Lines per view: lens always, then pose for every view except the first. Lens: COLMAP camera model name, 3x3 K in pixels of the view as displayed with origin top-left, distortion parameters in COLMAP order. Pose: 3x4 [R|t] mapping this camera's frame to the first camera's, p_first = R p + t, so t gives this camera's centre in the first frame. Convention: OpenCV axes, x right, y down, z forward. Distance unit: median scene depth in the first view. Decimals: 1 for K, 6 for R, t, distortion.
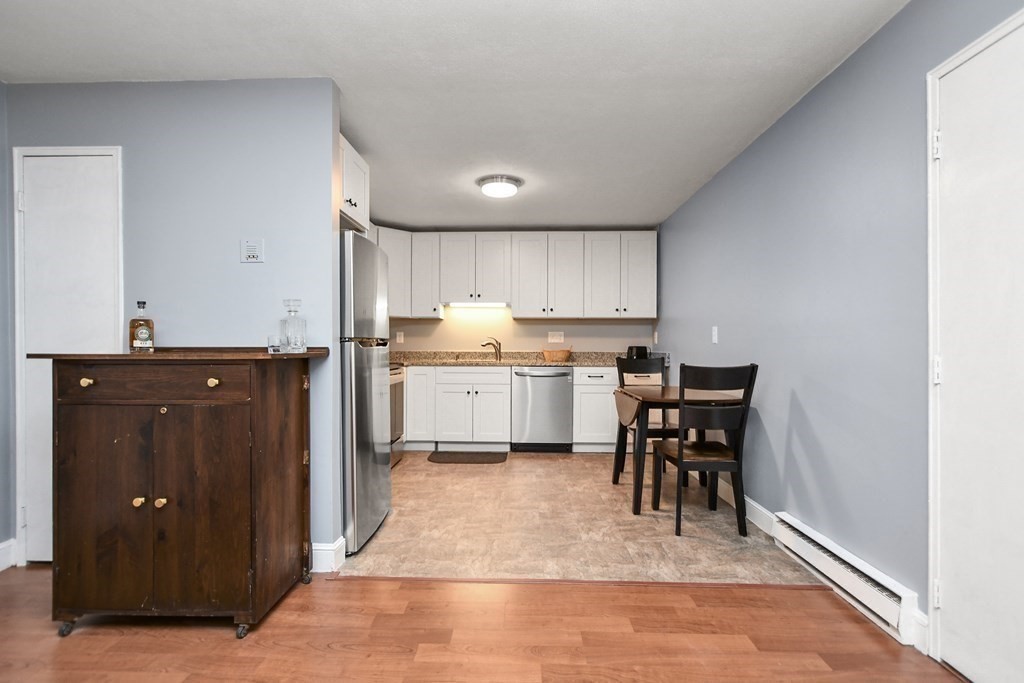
lens RADIAL K [[488.9, 0, 506.0], [0, 488.9, 346.3], [0, 0, 1]] dist [-0.003601, 0.001092]
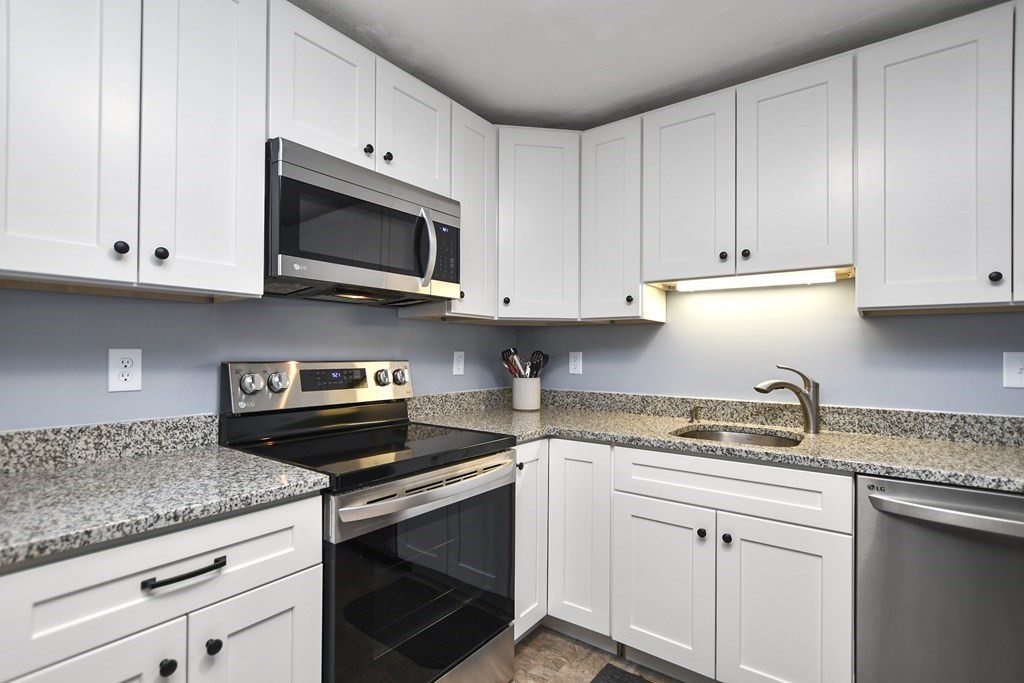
lens RADIAL K [[488.9, 0, 506.0], [0, 488.9, 346.3], [0, 0, 1]] dist [-0.003601, 0.001092]
pose [[0.819252, -0.005567, -0.573407, 0.007086], [-0.005904, 0.999818, -0.018142, -0.028322], [0.573404, 0.018248, 0.819070, 0.626366]]
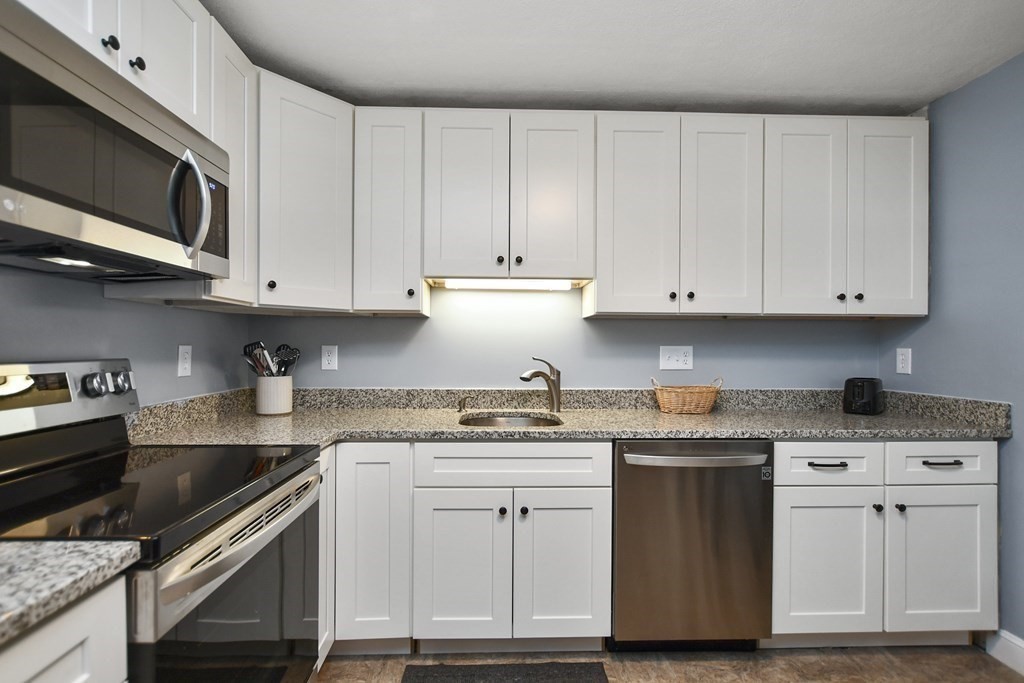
lens RADIAL K [[488.9, 0, 506.0], [0, 488.9, 346.3], [0, 0, 1]] dist [-0.003601, 0.001092]
pose [[0.997761, 0.001356, 0.066861, -0.097428], [-0.001127, 0.999993, -0.003467, -0.030269], [-0.066865, 0.003384, 0.997756, 0.611387]]
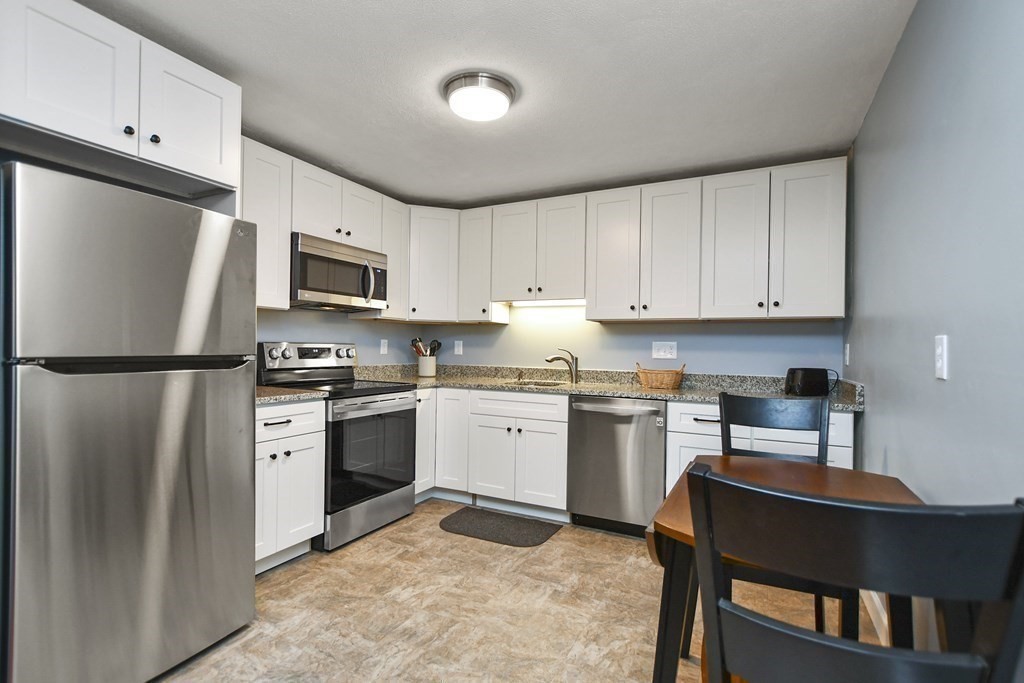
lens RADIAL K [[481.8, 0, 506.4], [0, 481.8, 346.5], [0, 0, 1]] dist [-0.003359, -0.000033]
pose [[0.903785, 0.009980, -0.427871, 0.205536], [-0.014631, 0.999864, -0.007583, -0.017010], [0.427737, 0.013114, 0.903808, 0.373248]]
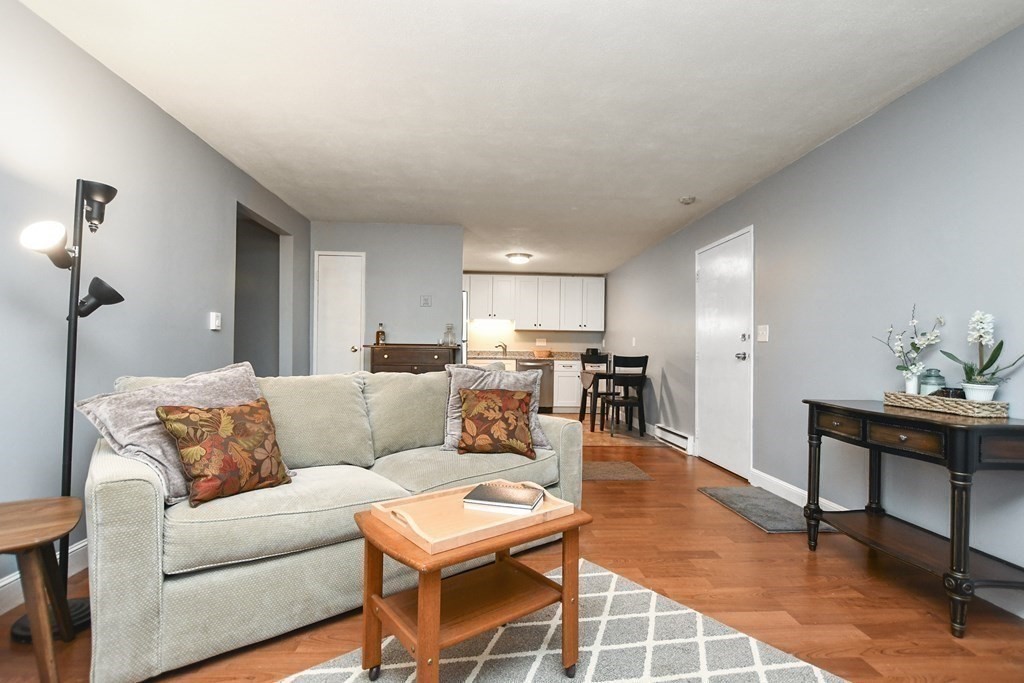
lens RADIAL K [[488.9, 0, 506.0], [0, 488.9, 346.3], [0, 0, 1]] dist [-0.003601, 0.001092]
pose [[0.995348, 0.013039, 0.095455, -0.175577], [-0.011992, 0.999862, -0.011530, 0.015227], [-0.095592, 0.010332, 0.995367, -0.602683]]
